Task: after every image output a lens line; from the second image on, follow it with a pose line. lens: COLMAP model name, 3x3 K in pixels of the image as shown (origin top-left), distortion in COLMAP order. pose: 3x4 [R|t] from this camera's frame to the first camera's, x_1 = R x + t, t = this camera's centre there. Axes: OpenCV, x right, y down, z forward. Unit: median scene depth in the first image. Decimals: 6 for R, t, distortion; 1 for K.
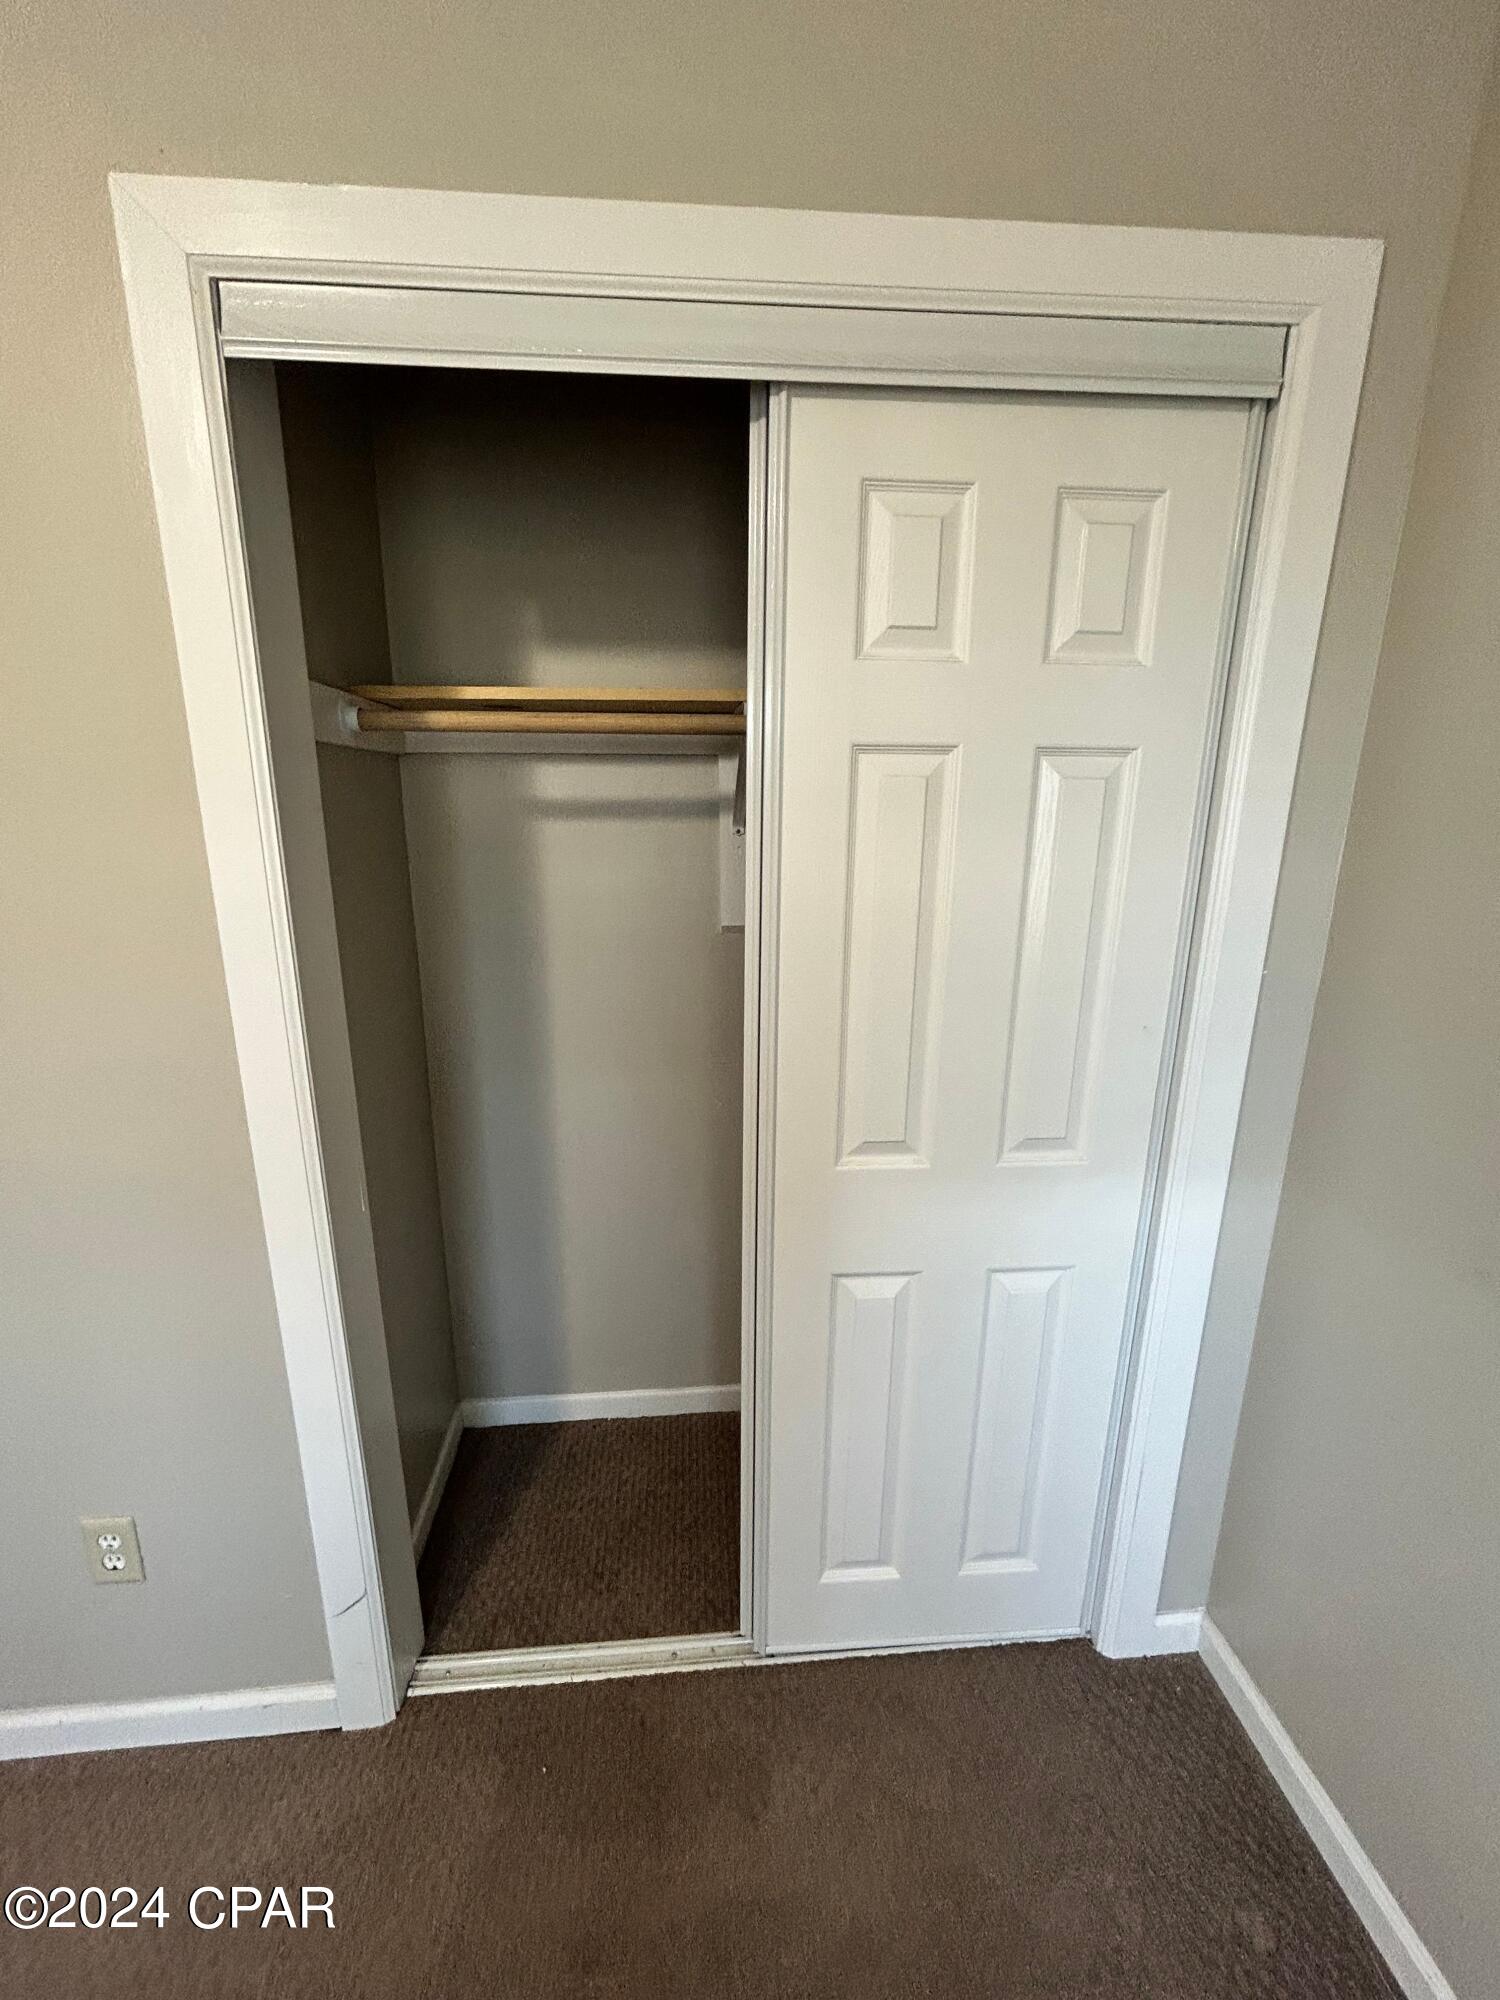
lens RADIAL K [[812.1, 0, 752.4], [0, 812.1, 1000.6], [0, 0, 1]] dist [0.002190, 0.000593]
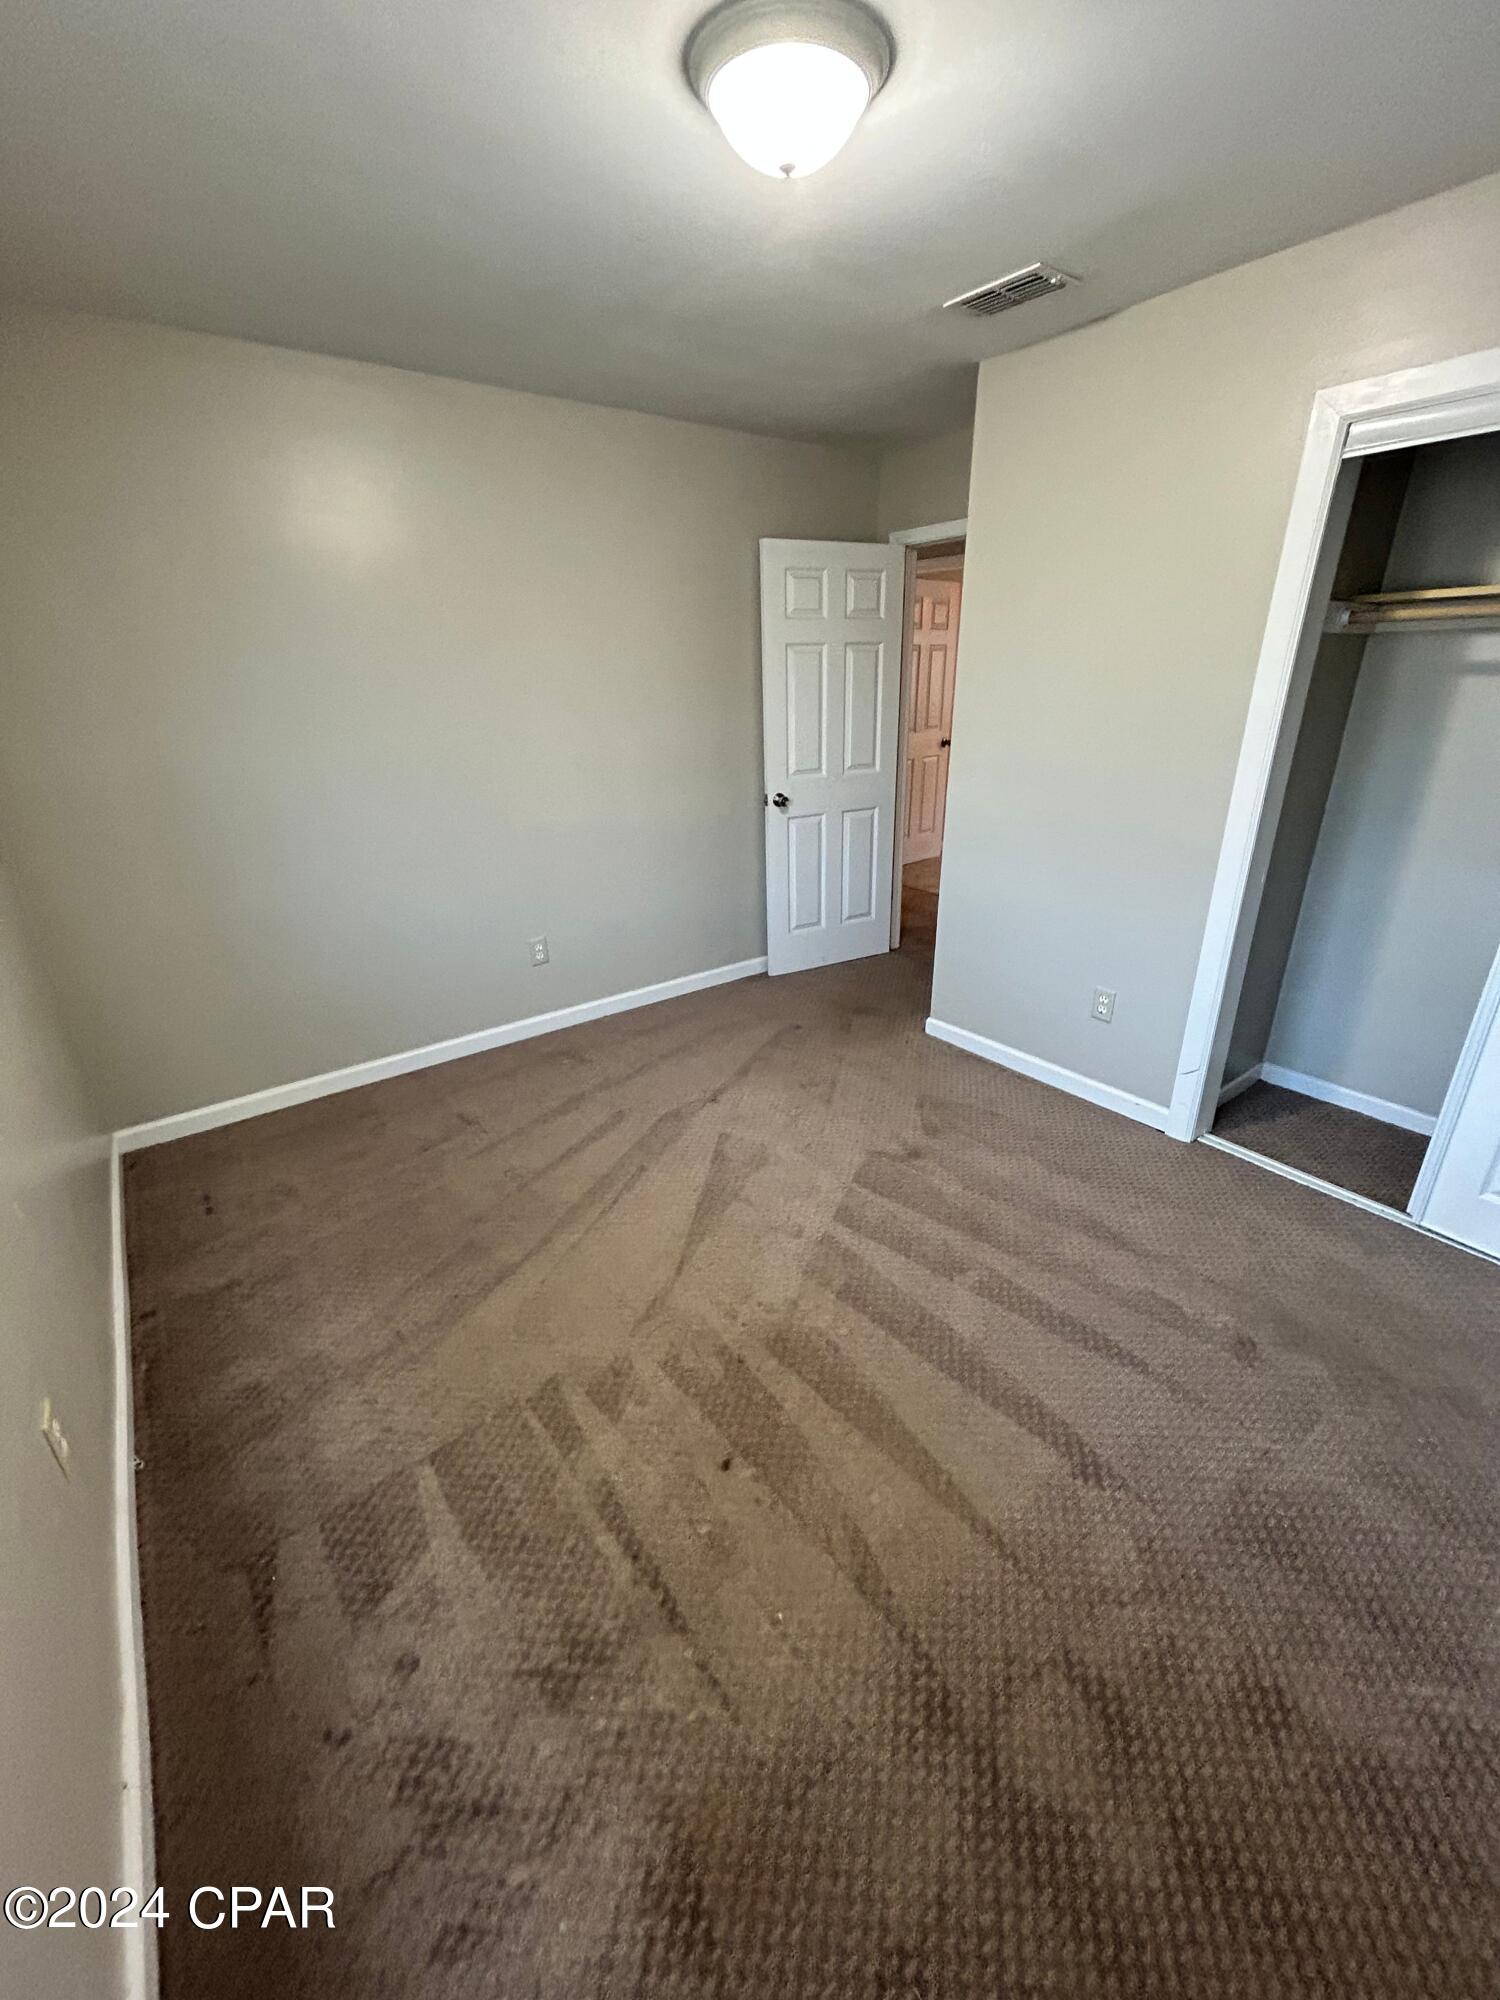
lens RADIAL K [[812.1, 0, 752.4], [0, 812.1, 1000.6], [0, 0, 1]] dist [0.002190, 0.000593]
pose [[0.526944, 0.311505, -0.790755, 0.463893], [-0.179893, 0.950209, 0.254443, 0.216767], [0.830643, 0.008174, 0.556745, -0.999367]]
